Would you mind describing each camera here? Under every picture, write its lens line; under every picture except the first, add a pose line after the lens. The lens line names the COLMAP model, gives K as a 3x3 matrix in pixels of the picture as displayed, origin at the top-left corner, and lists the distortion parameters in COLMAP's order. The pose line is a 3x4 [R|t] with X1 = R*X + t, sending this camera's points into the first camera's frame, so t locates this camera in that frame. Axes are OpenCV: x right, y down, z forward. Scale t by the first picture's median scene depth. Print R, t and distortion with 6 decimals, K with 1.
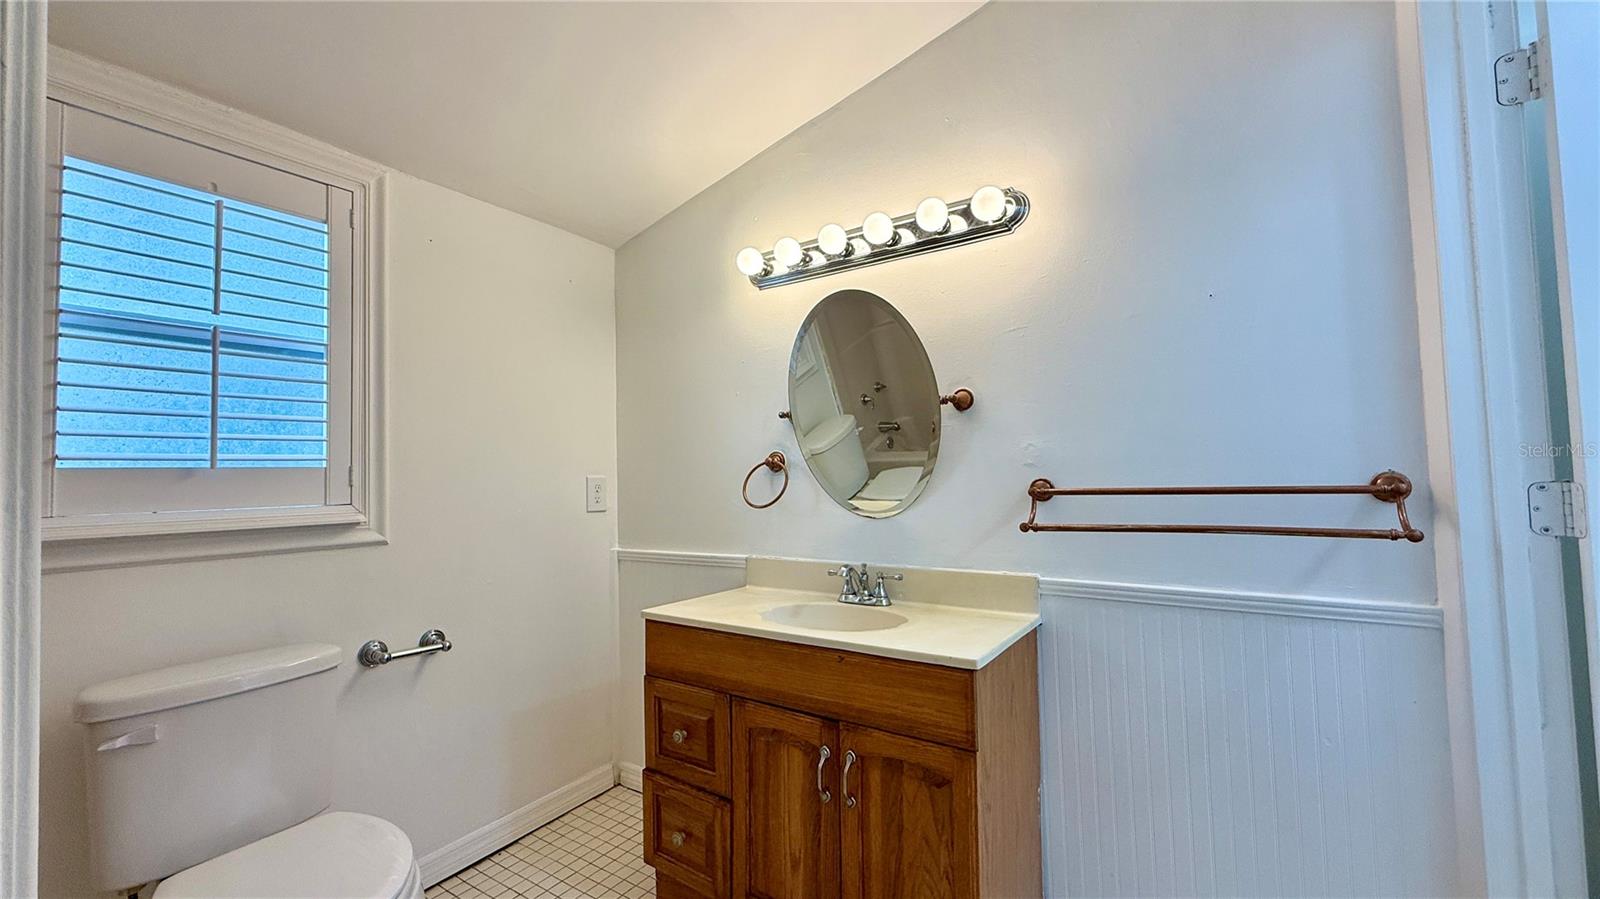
lens RADIAL K [[636.0, 0, 797.9], [0, 636.0, 448.9], [0, 0, 1]] dist [0.002811, -0.000015]
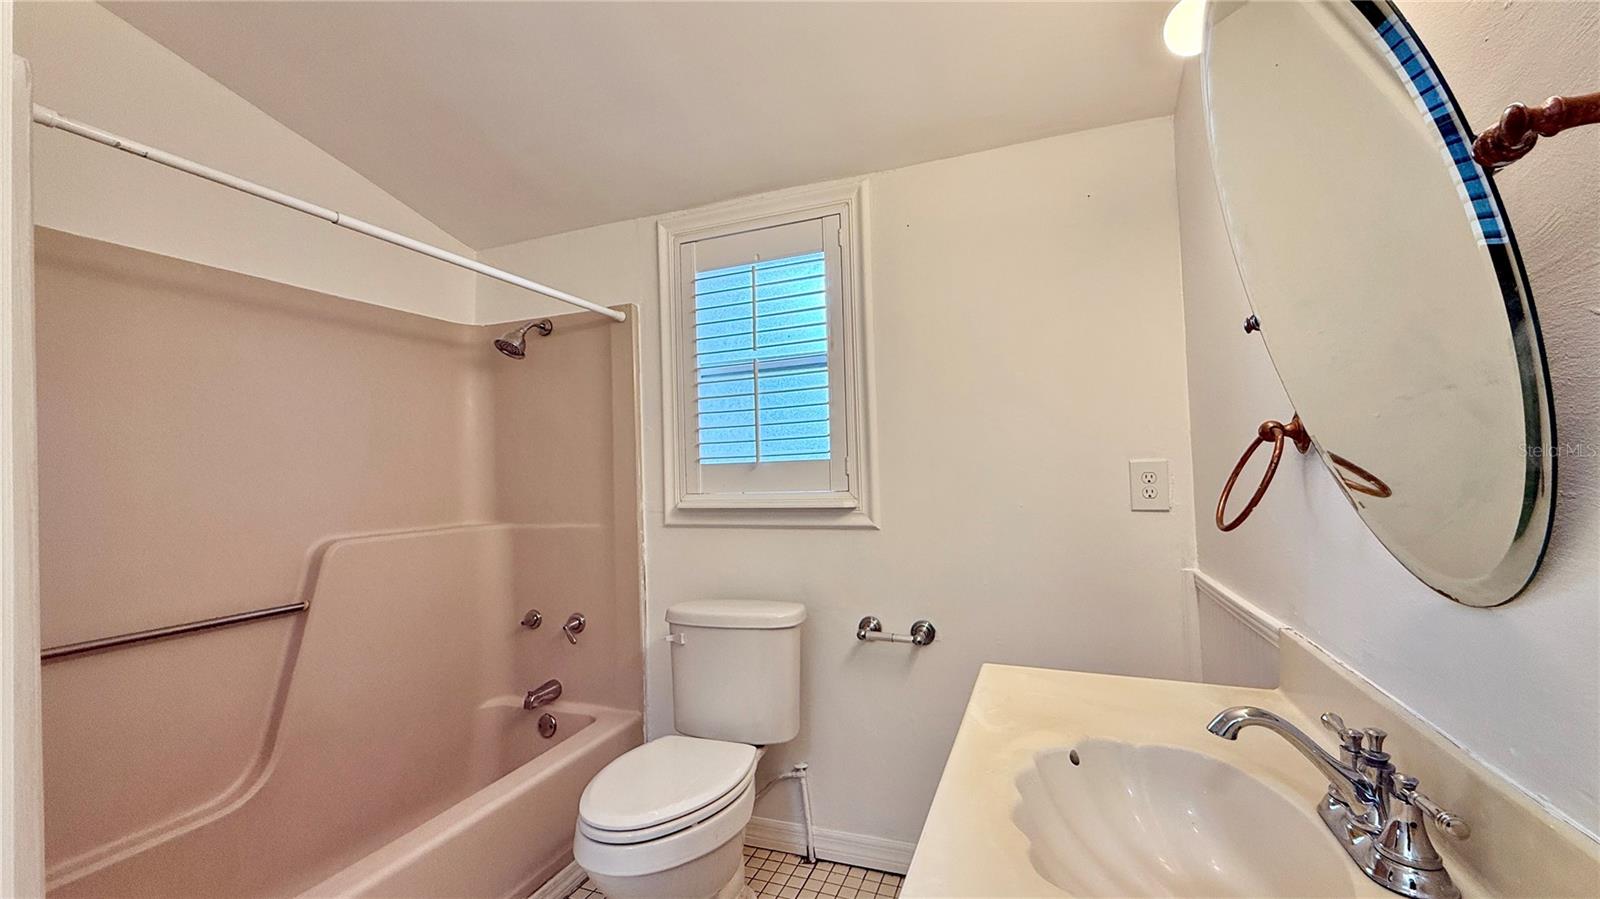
lens RADIAL K [[636.0, 0, 797.9], [0, 636.0, 448.9], [0, 0, 1]] dist [0.002811, -0.000015]
pose [[0.218011, -0.021055, -0.975719, 0.383866], [0.068762, 0.997614, -0.006164, 0.013550], [0.973521, -0.065748, 0.218938, 0.678002]]
